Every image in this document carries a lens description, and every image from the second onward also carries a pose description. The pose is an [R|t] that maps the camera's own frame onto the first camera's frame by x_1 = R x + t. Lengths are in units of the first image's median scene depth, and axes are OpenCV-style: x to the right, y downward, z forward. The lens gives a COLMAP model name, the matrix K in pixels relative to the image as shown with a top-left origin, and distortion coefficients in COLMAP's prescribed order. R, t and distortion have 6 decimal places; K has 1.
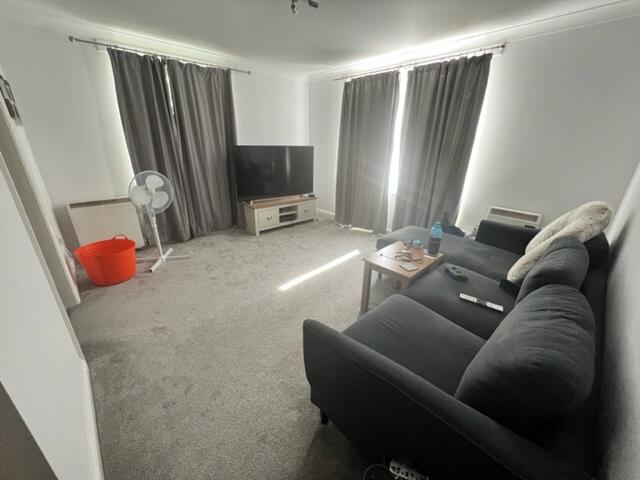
lens RADIAL K [[256.6, 0, 320.0], [0, 256.6, 240.0], [0, 0, 1]] dist [0.001101, 0.000264]
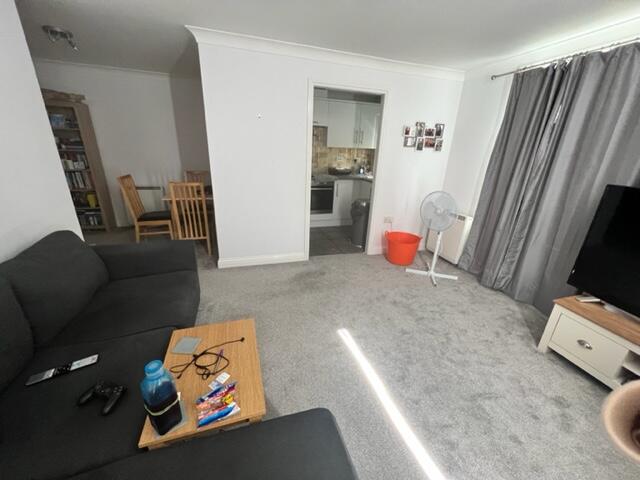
lens RADIAL K [[256.6, 0, 320.0], [0, 256.6, 240.0], [0, 0, 1]] dist [0.001101, 0.000264]
pose [[-0.426398, 0.270882, -0.863022, 0.441161], [-0.383892, 0.809721, 0.443823, -0.331435], [0.819031, 0.520553, -0.241274, 0.830385]]
